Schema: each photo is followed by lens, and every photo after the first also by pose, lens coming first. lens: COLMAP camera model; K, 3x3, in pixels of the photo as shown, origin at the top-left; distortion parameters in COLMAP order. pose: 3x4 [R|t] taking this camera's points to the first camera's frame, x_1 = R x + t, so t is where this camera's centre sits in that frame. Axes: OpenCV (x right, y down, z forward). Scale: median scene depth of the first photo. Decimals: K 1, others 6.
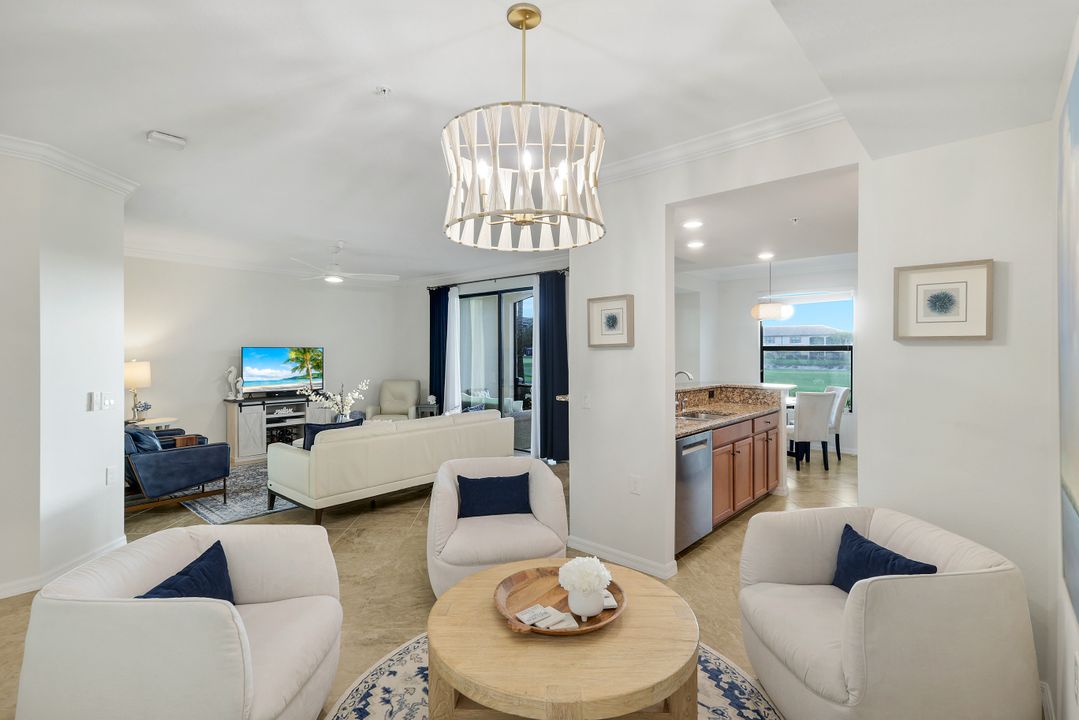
lens RADIAL K [[502.4, 0, 539.7], [0, 502.4, 353.9], [0, 0, 1]] dist [0.000774, -0.000087]
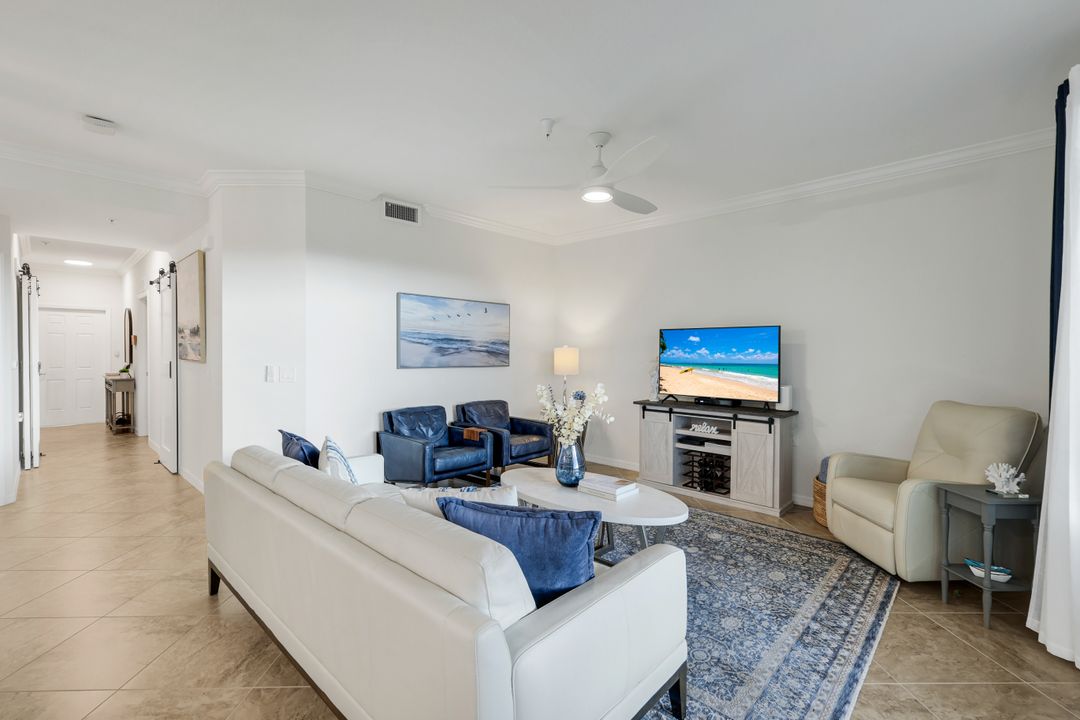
lens RADIAL K [[475.6, 0, 539.3], [0, 475.6, 354.9], [0, 0, 1]] dist [0.001207, 0.000528]
pose [[-0.032977, 0.007844, -0.999425, 0.102550], [-0.007329, 0.999940, 0.008090, 0.018777], [0.999429, 0.007591, -0.032918, 0.859982]]
